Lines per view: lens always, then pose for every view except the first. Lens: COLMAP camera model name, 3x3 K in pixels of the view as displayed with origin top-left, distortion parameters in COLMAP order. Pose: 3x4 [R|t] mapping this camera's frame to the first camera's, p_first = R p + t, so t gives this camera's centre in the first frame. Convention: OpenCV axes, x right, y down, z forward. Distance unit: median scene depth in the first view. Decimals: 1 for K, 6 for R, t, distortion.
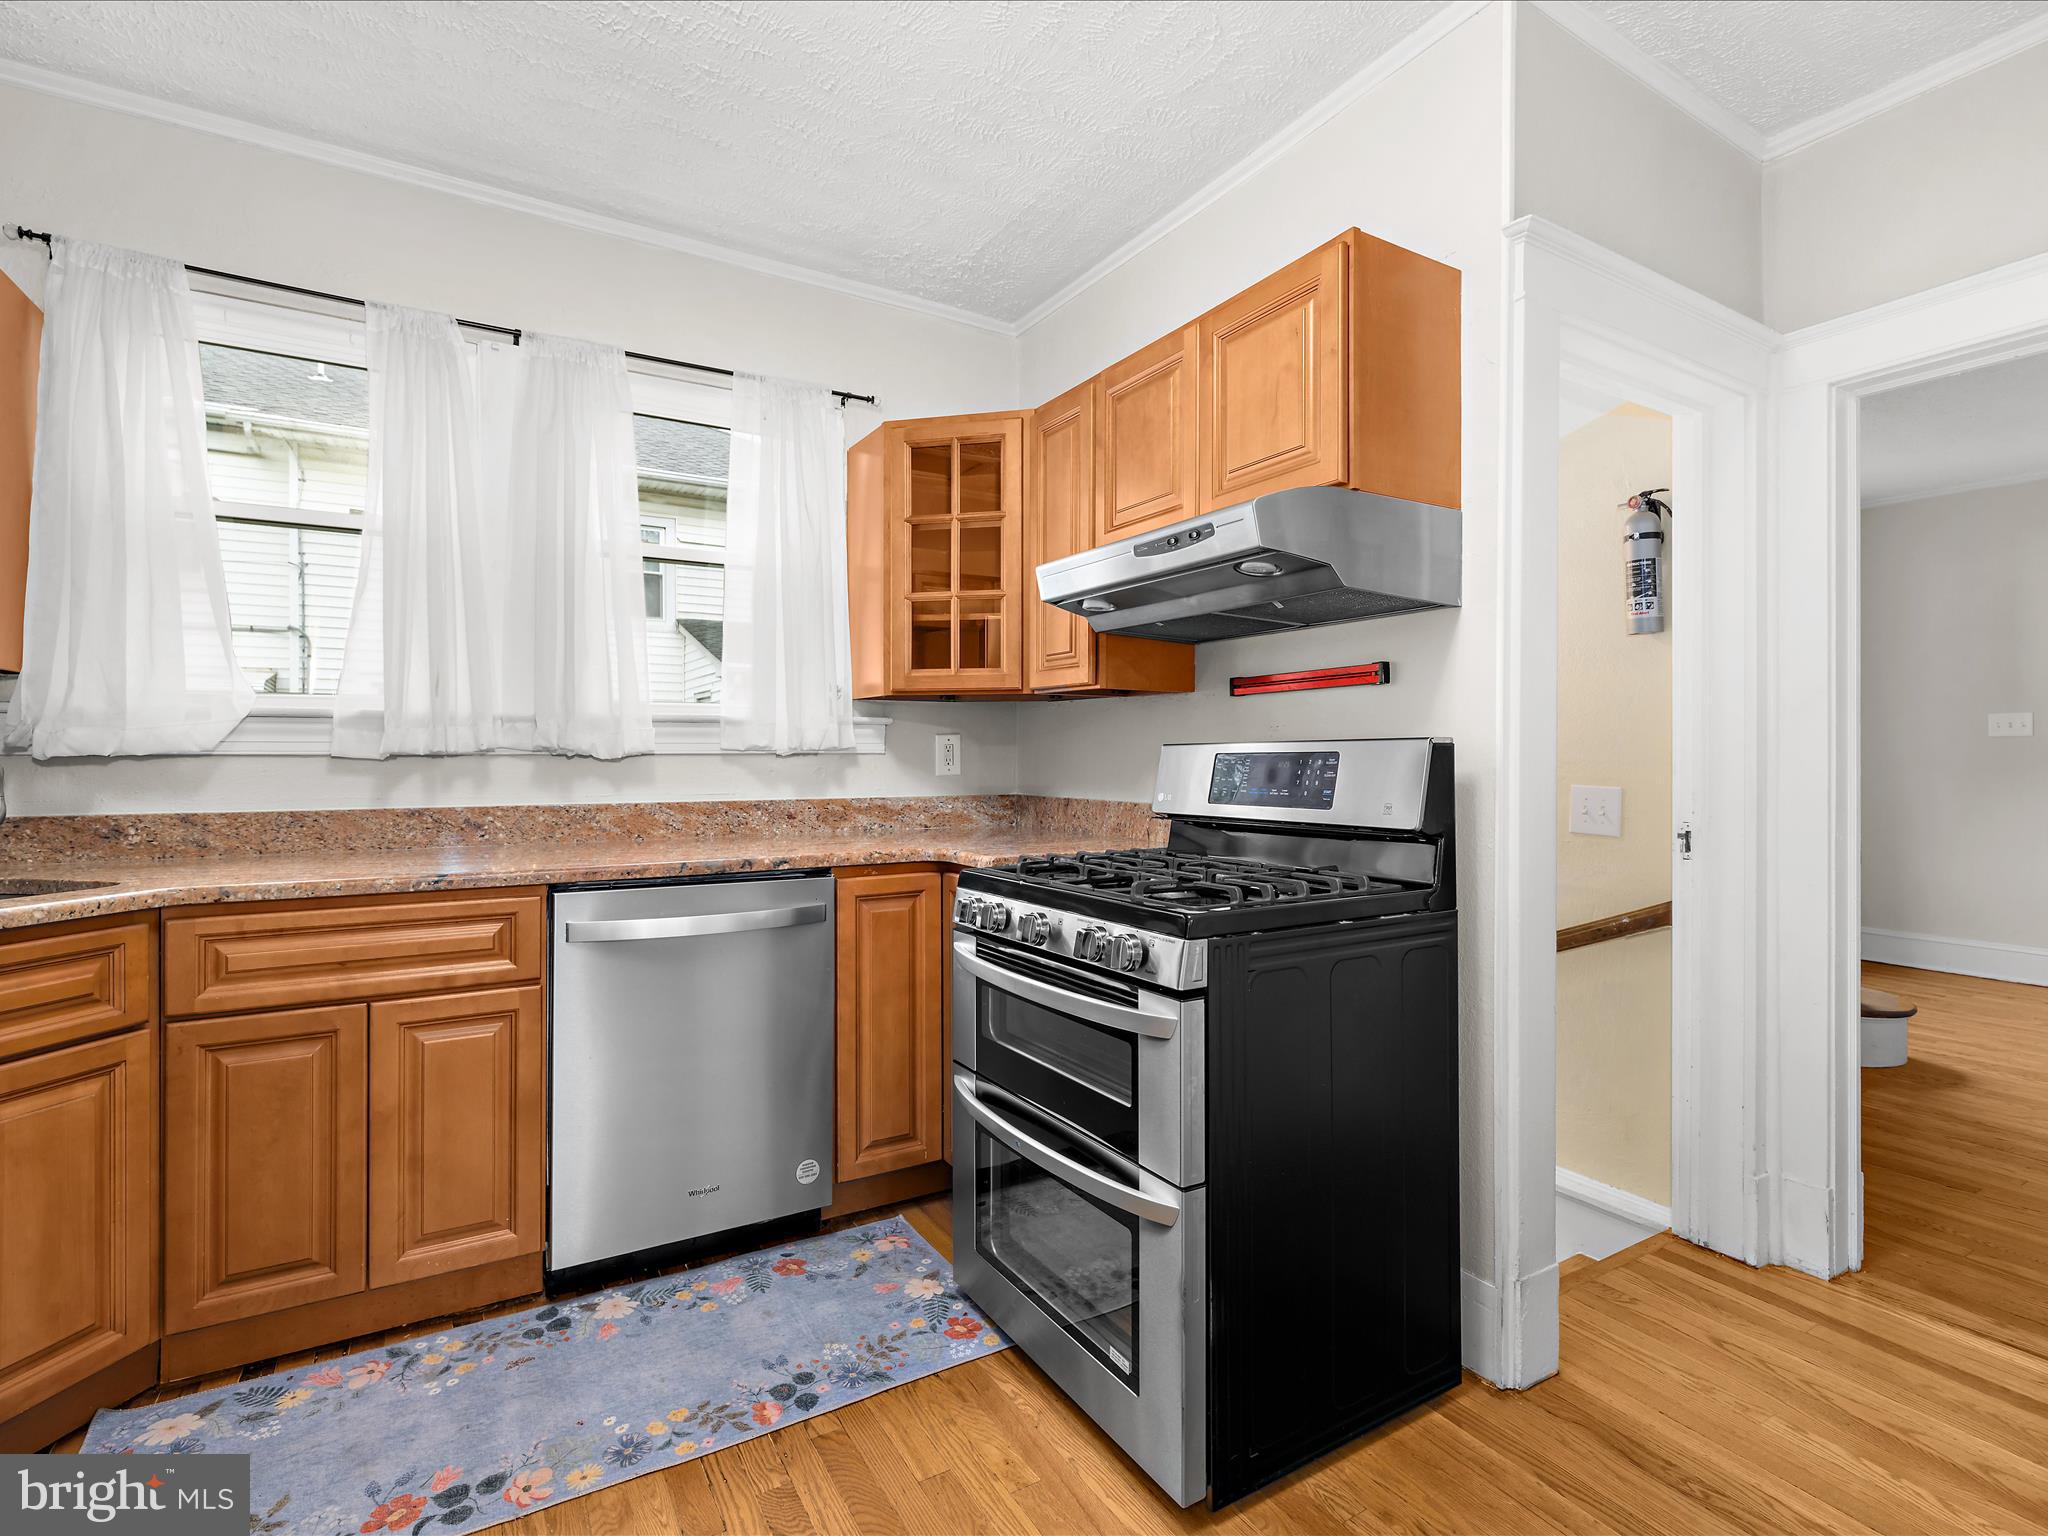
lens RADIAL K [[979.7, 0, 1020.9], [0, 979.7, 752.4], [0, 0, 1]] dist [-0.001588, 0.001052]
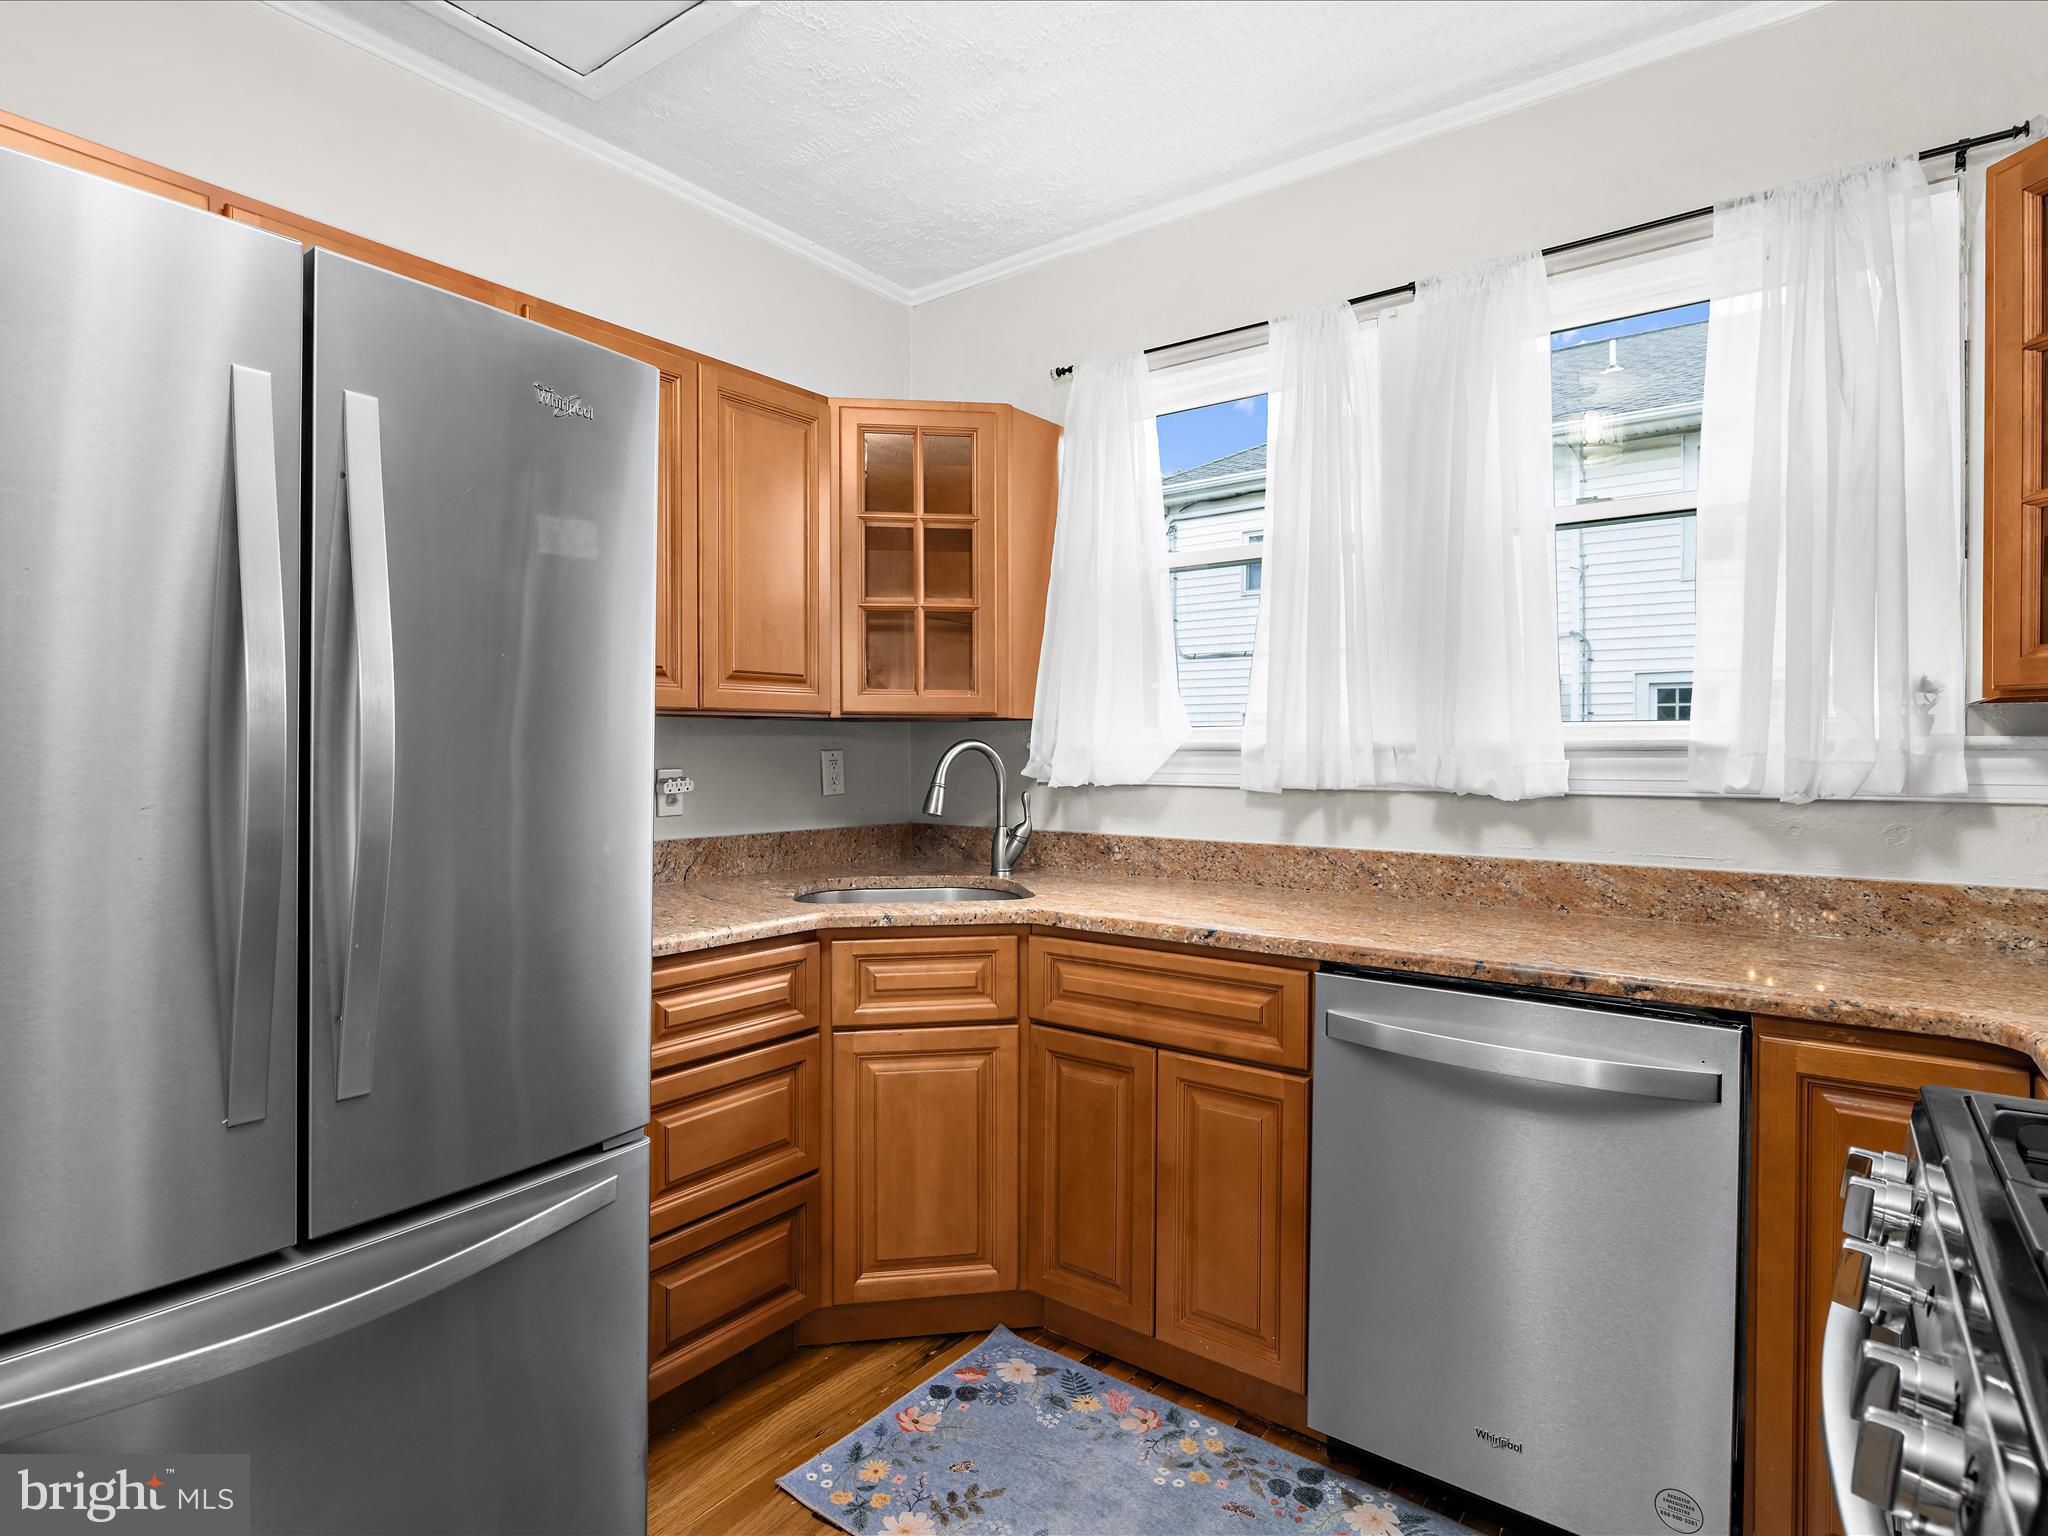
lens RADIAL K [[1069.6, 0, 1021.1], [0, 1069.6, 764.0], [0, 0, 1]] dist [-0.010701, 0.000751]
pose [[0.385437, 0.011944, -0.922657, 0.247255], [-0.002000, 0.999925, 0.012109, -0.039888], [0.922732, -0.002822, 0.385432, 0.426987]]
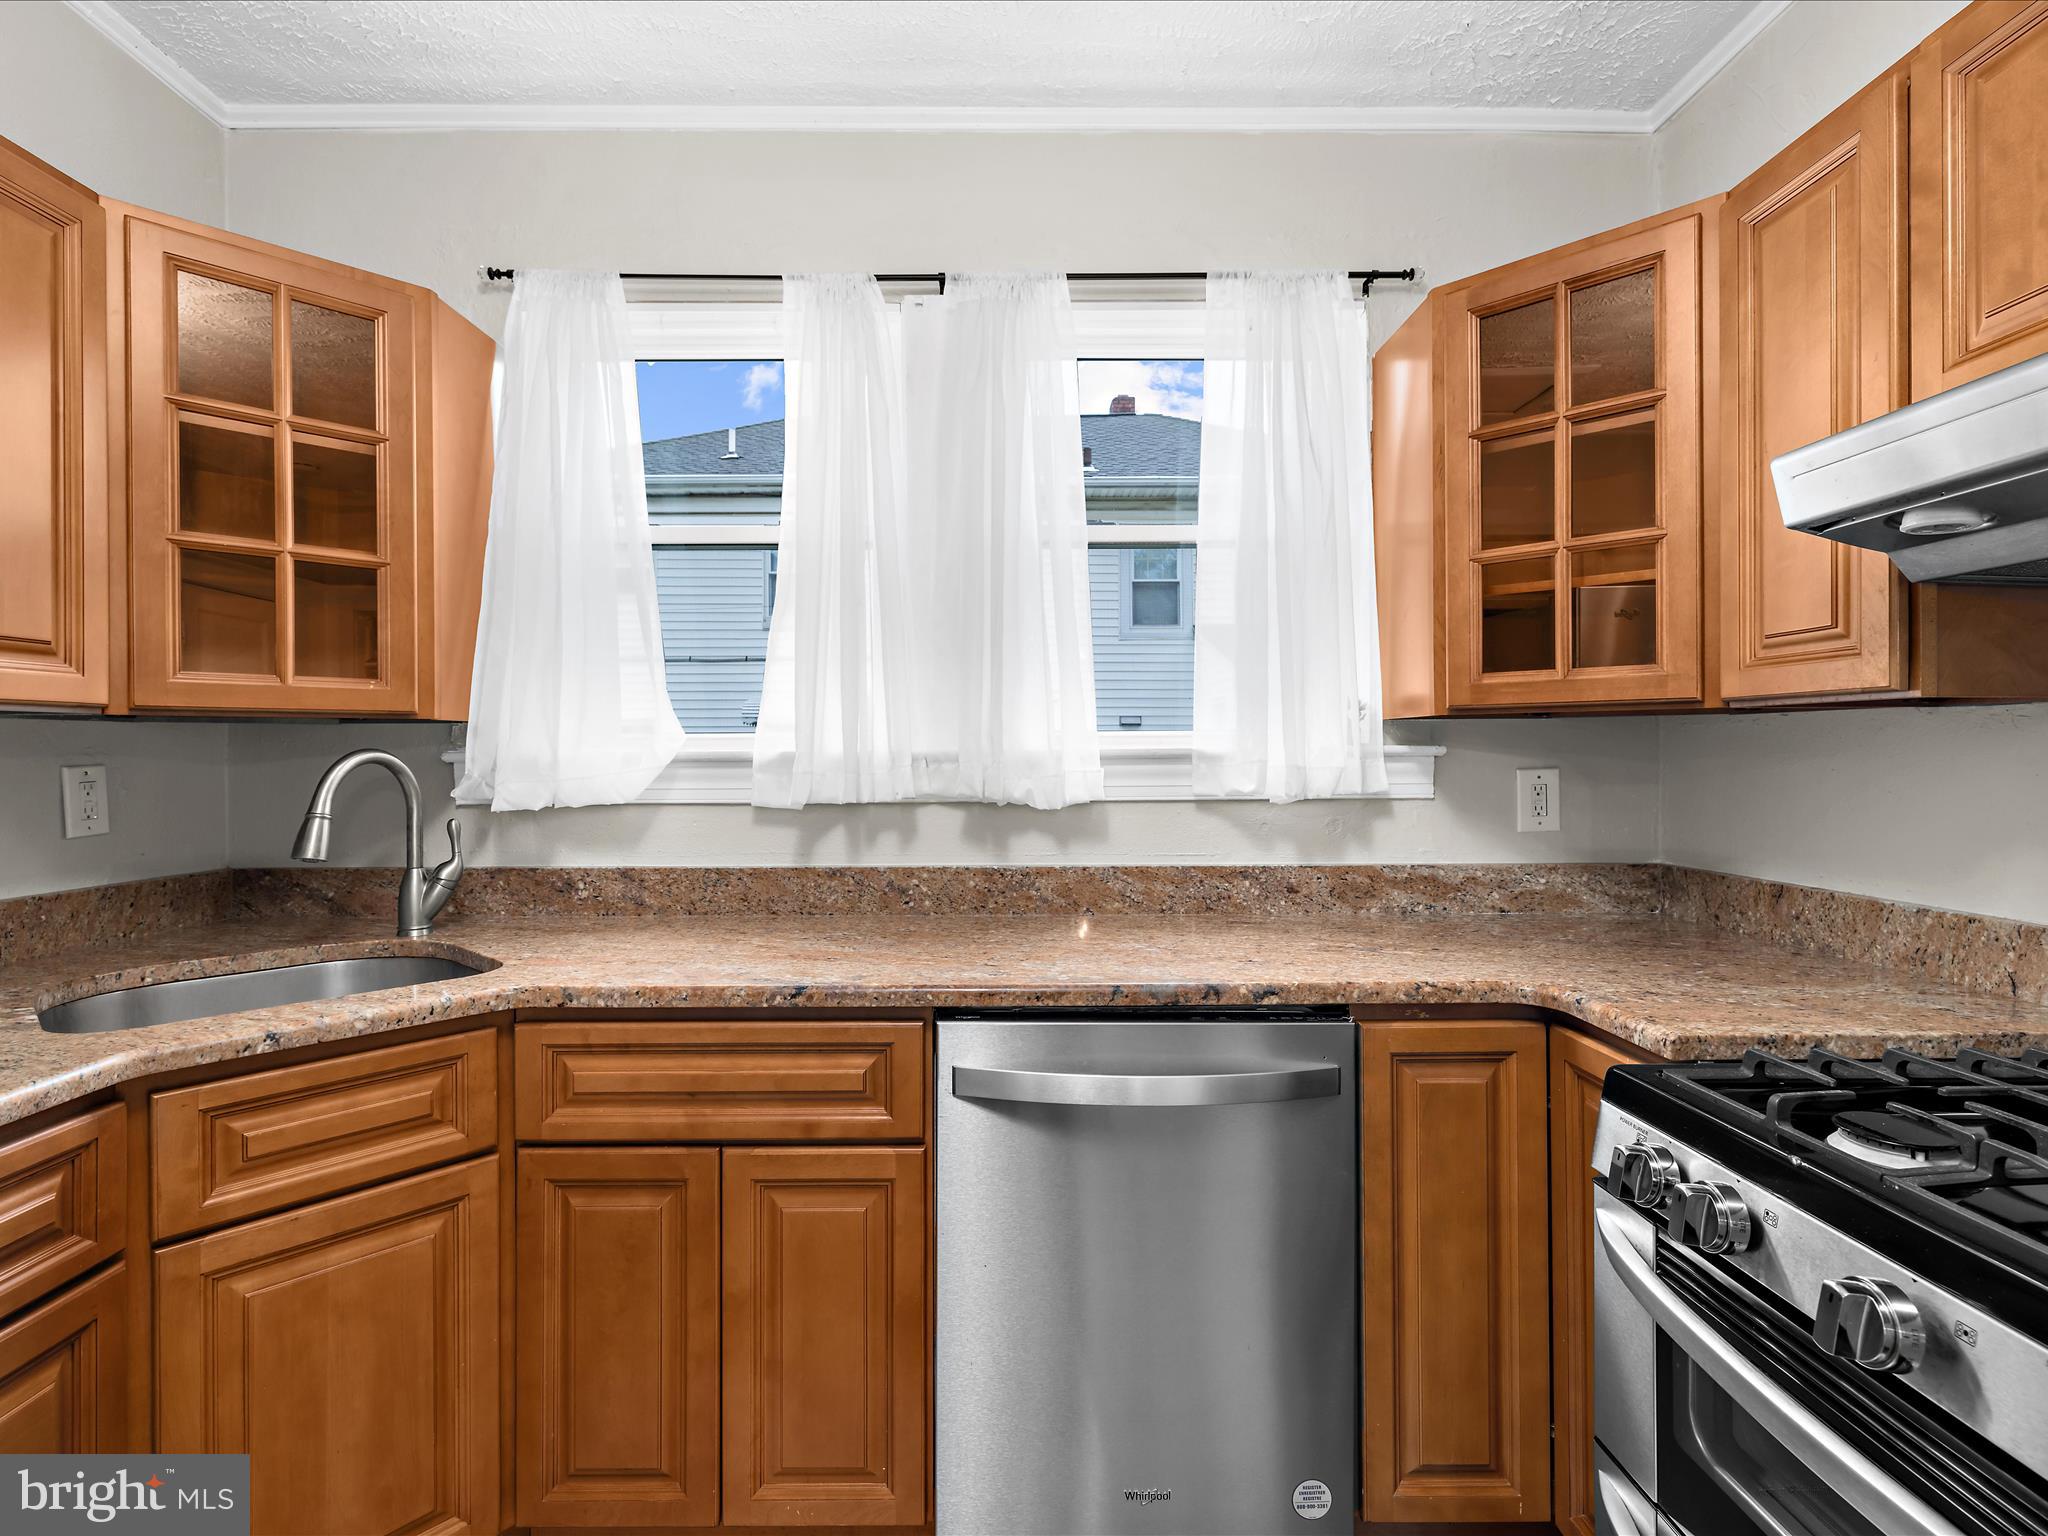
lens RADIAL K [[979.7, 0, 1020.9], [0, 979.7, 752.4], [0, 0, 1]] dist [-0.001588, 0.001052]
pose [[0.866575, -0.005507, -0.499016, -0.074466], [0.004882, 0.999985, -0.002558, -0.046049], [0.499023, -0.000220, 0.866589, 0.420795]]
